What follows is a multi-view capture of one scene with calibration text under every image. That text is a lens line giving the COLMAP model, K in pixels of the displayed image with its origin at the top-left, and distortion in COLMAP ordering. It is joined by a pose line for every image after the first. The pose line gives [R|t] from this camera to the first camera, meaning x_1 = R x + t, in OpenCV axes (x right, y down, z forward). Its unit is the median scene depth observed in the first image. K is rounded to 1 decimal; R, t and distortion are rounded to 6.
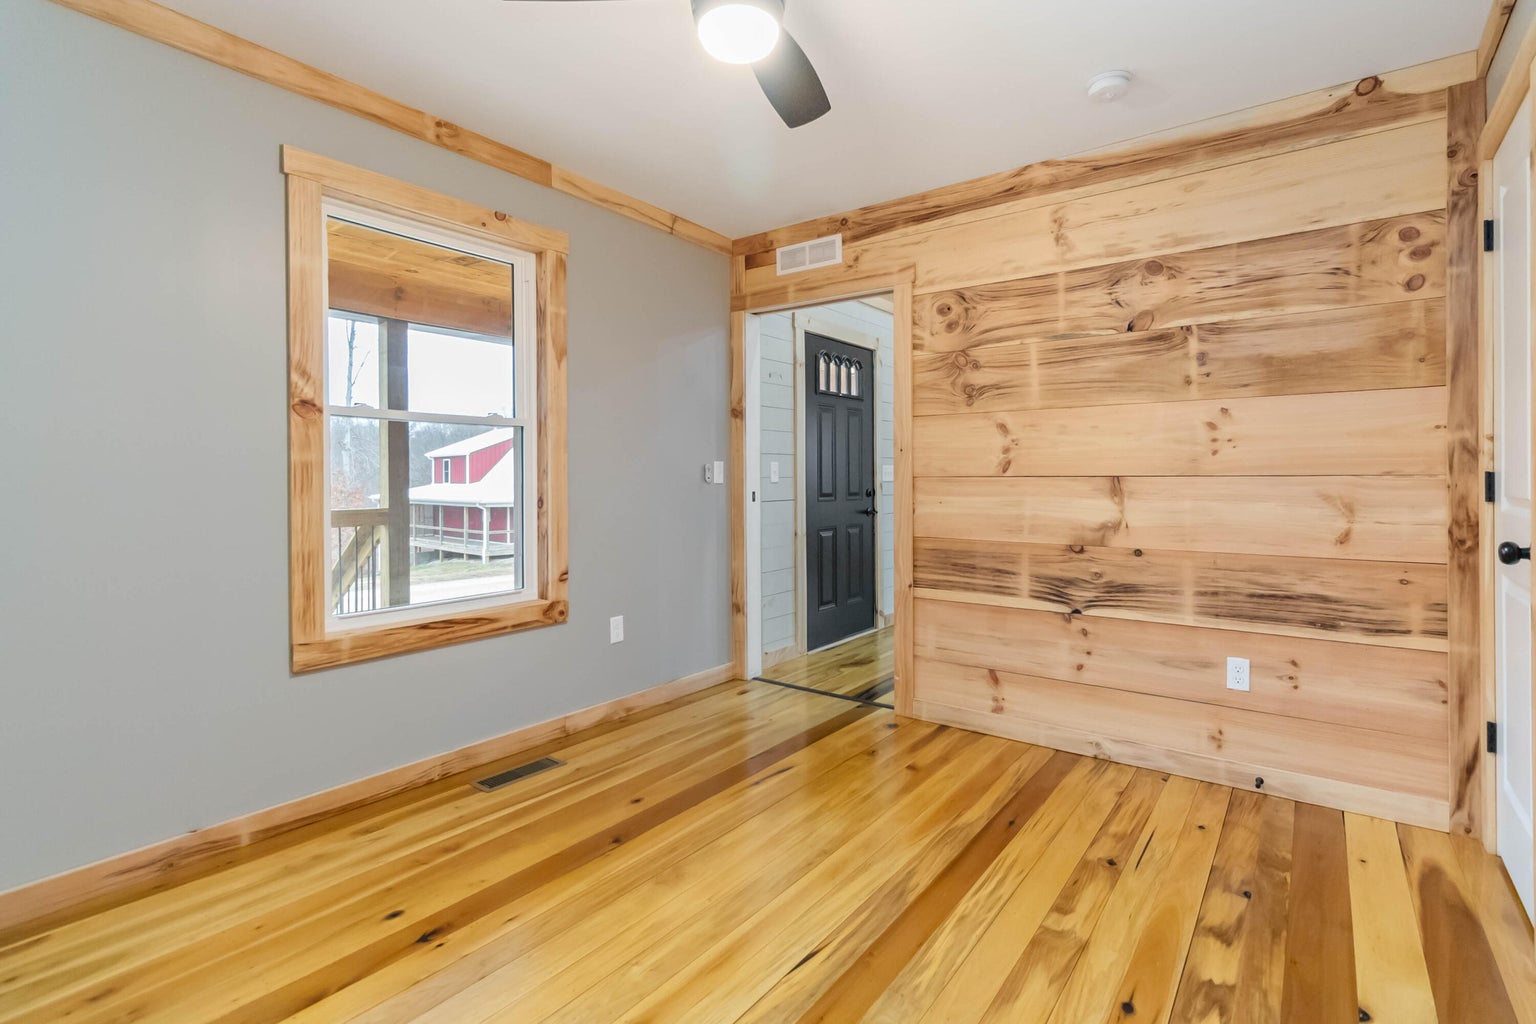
lens RADIAL K [[732.4, 0, 774.2], [0, 732.4, 483.2], [0, 0, 1]] dist [0.002440, 0.000140]
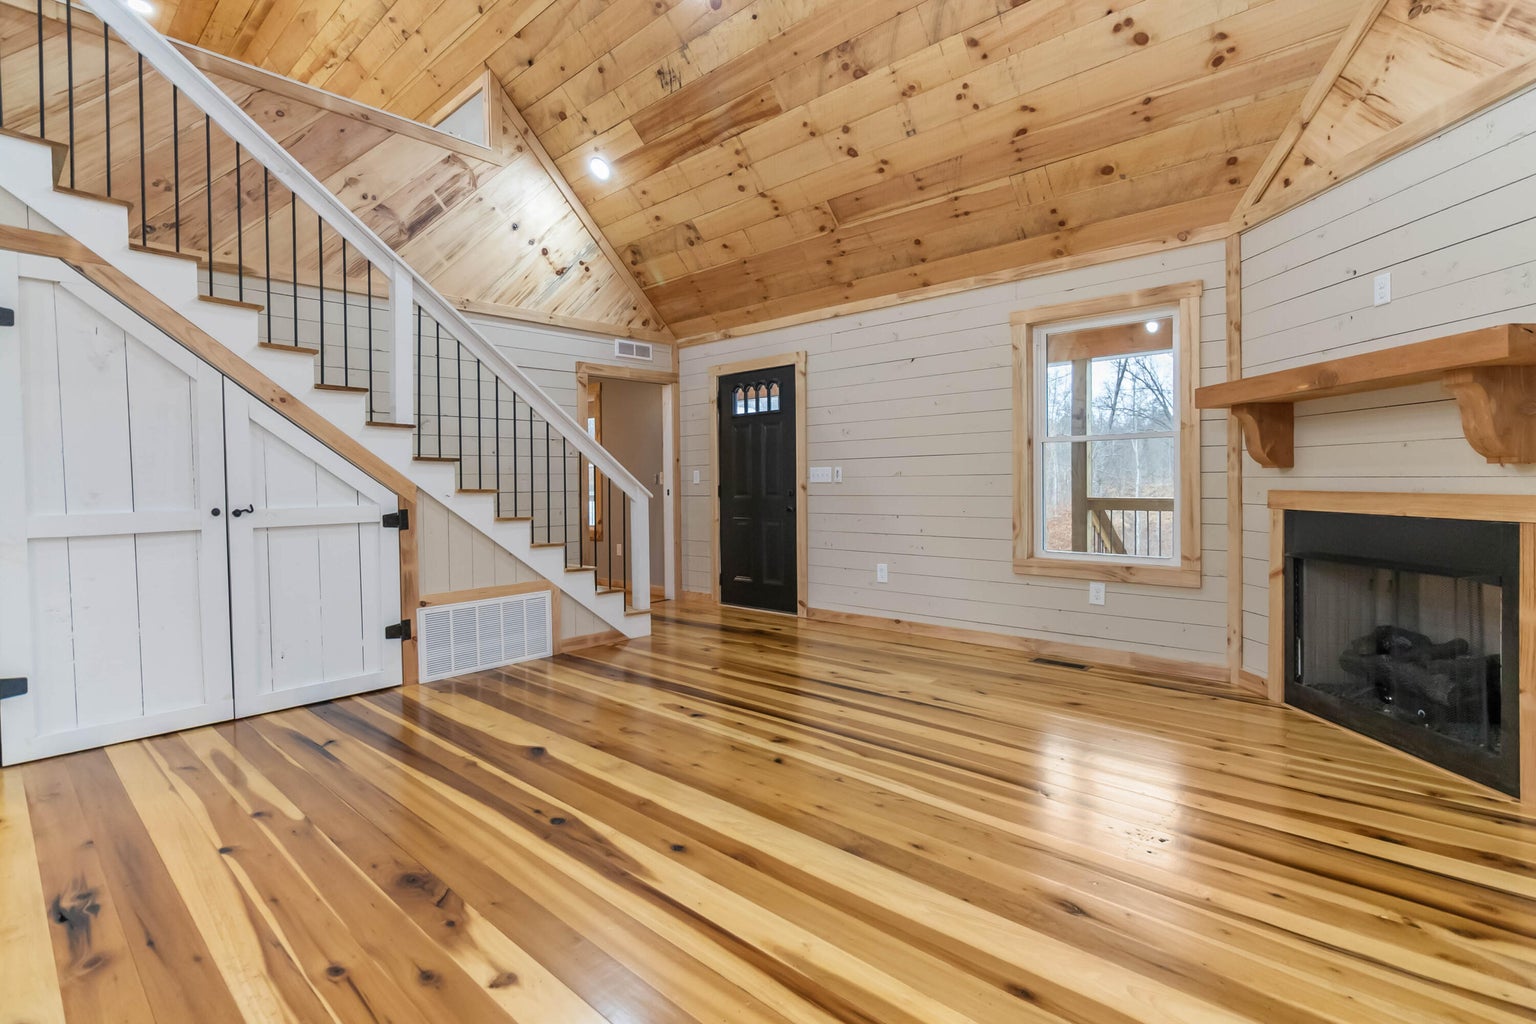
lens RADIAL K [[727.7, 0, 769.0], [0, 727.7, 499.4], [0, 0, 1]] dist [-0.001474, 0.000733]
pose [[-0.101851, 0.028110, -0.994402, 2.439785], [0.007011, 0.999596, 0.027539, -0.016799], [0.994775, -0.004166, -0.102007, 2.108185]]
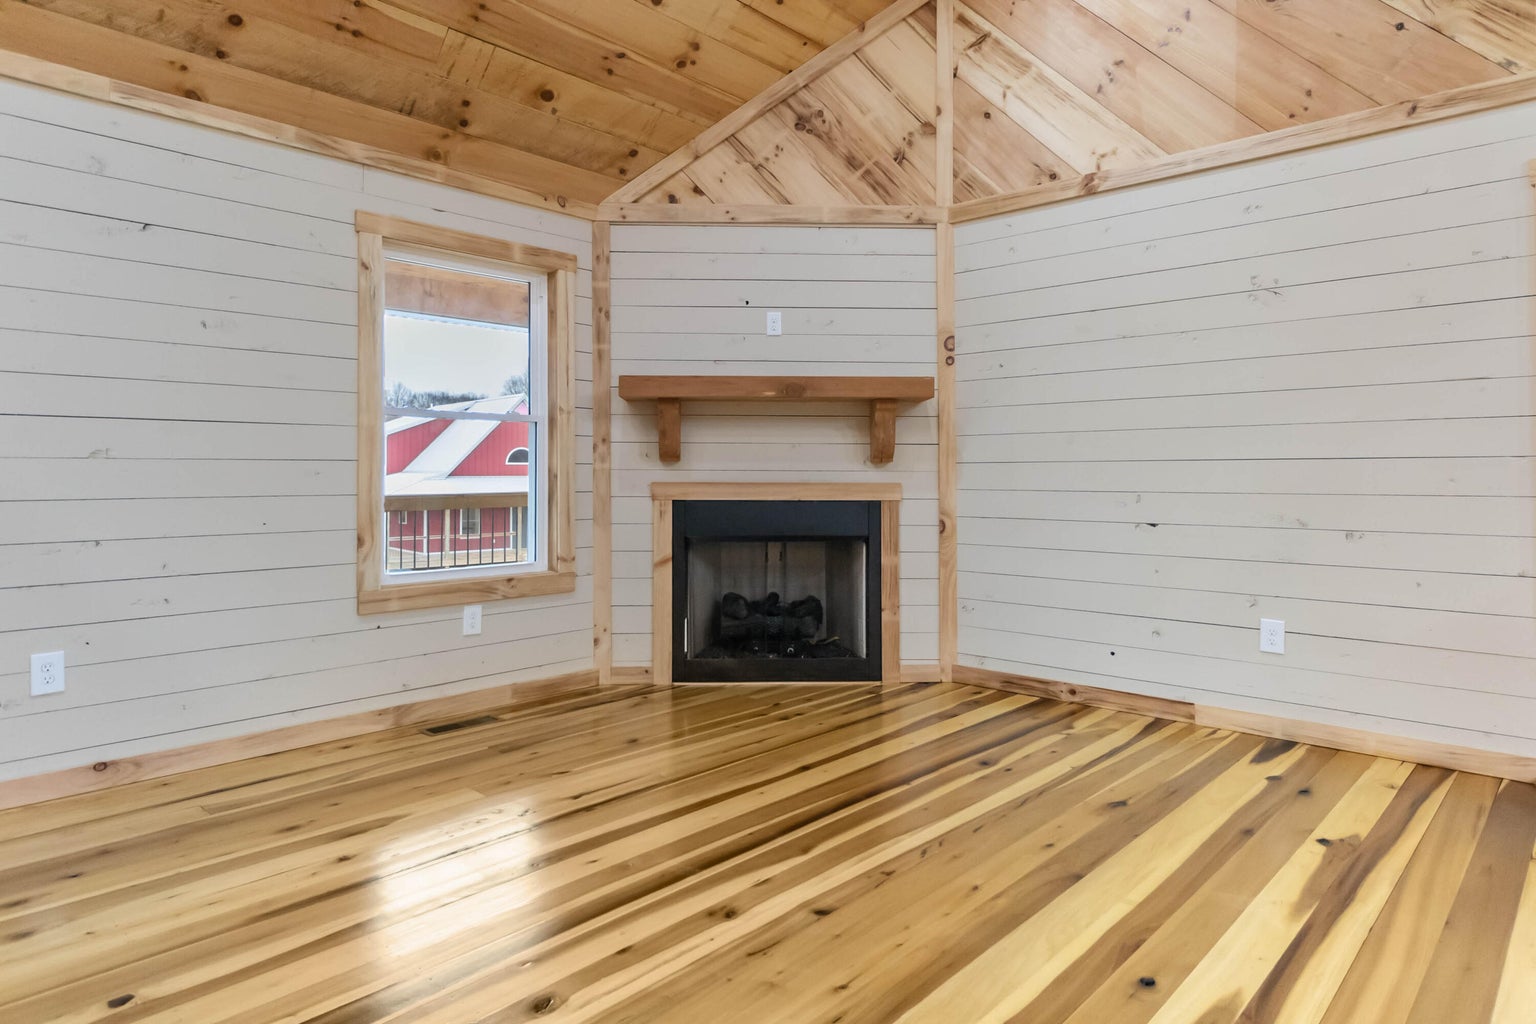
lens RADIAL K [[924.1, 0, 783.6], [0, 924.1, 457.4], [0, 0, 1]] dist [0.002396, 0.001346]
pose [[0.995540, 0.003090, -0.094291, 1.445864], [-0.004987, 0.999790, -0.019893, -0.004290], [0.094210, 0.020275, 0.995346, 1.170120]]
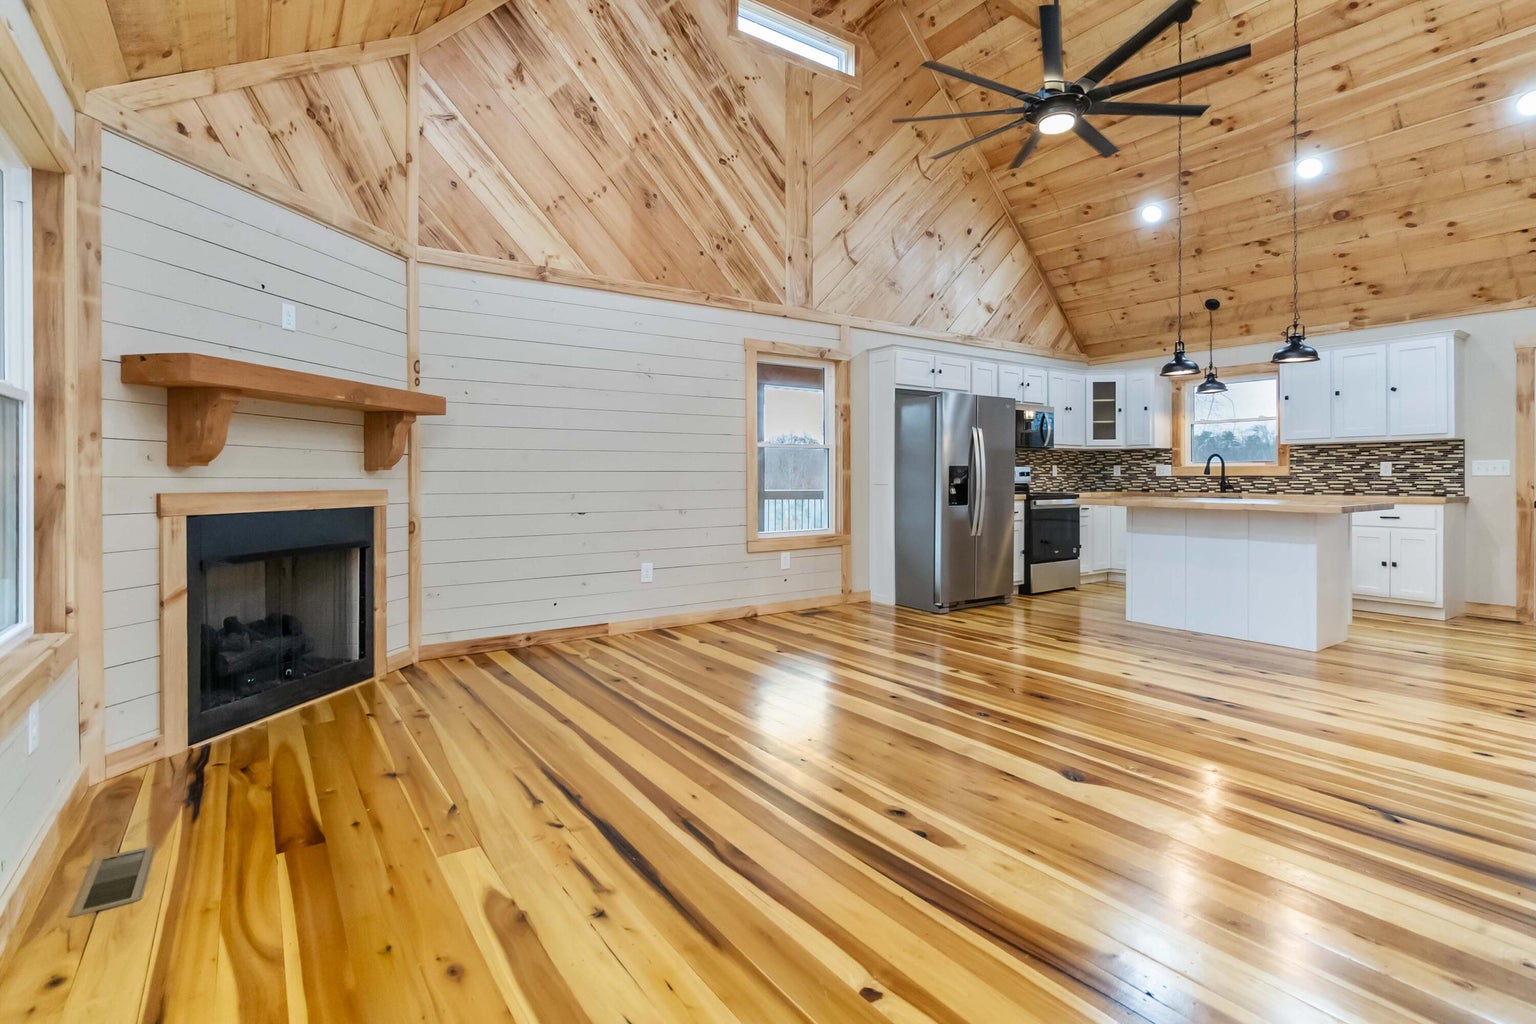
lens RADIAL K [[737.6, 0, 766.6], [0, 737.6, 476.0], [0, 0, 1]] dist [-0.000561, 0.000588]
pose [[0.308899, 0.006061, 0.951076, 0.305713], [0.003235, 0.999967, -0.007423, -0.005456], [-0.951089, 0.005369, 0.308869, 1.728001]]
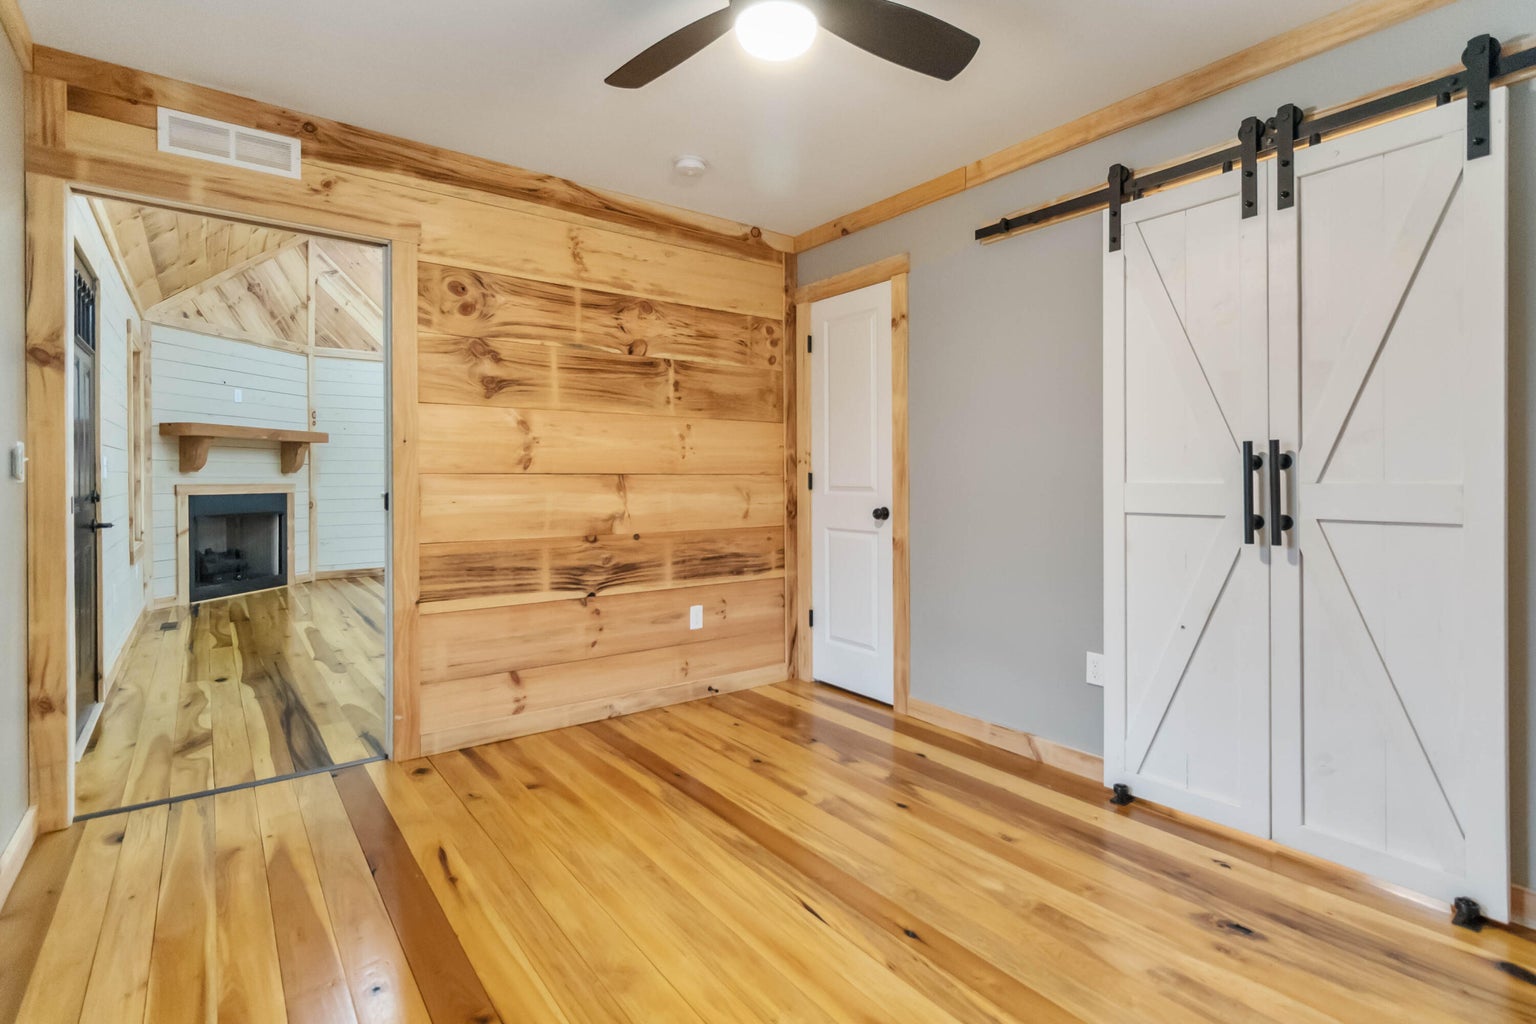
lens RADIAL K [[737.6, 0, 766.6], [0, 737.6, 476.0], [0, 0, 1]] dist [-0.000561, 0.000588]
pose [[0.280075, 0.003280, 0.959972, -0.651232], [0.004429, 0.999979, -0.004709, 0.000189], [-0.959968, 0.005570, 0.280055, 0.468510]]
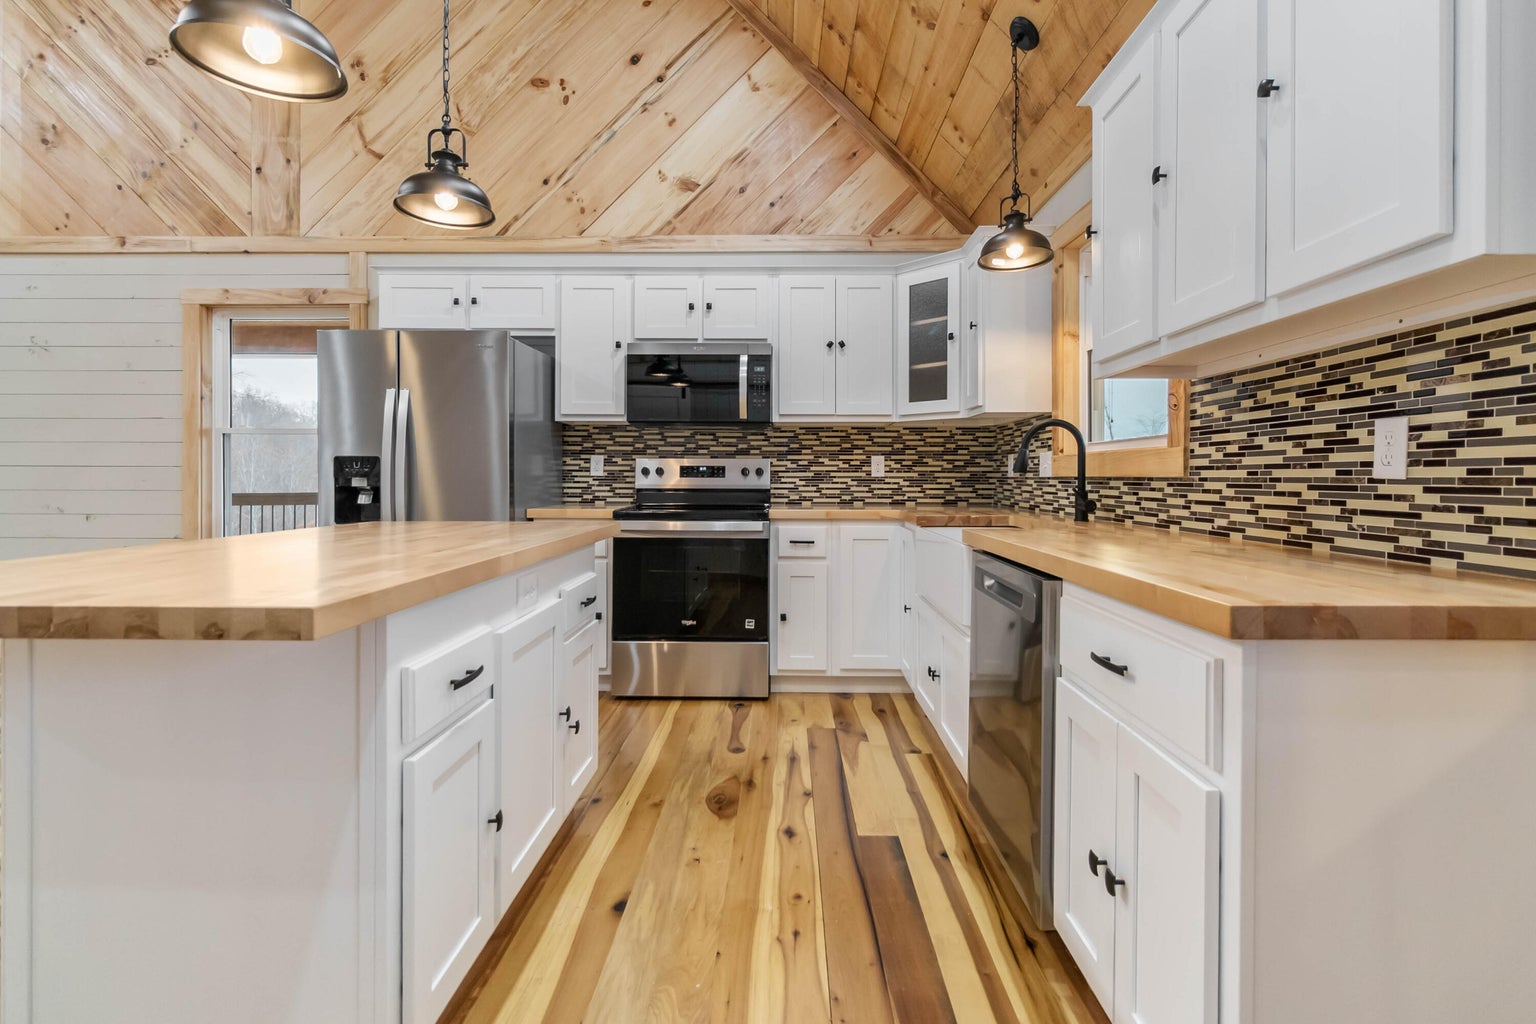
lens RADIAL K [[714.8, 0, 766.6], [0, 714.8, 481.5], [0, 0, 1]] dist [0.004221, 0.001306]
pose [[0.809743, 0.005958, 0.586754, 2.399849], [-0.007252, 0.999974, -0.000146, -0.010652], [-0.586739, -0.004137, 0.809765, 0.450792]]
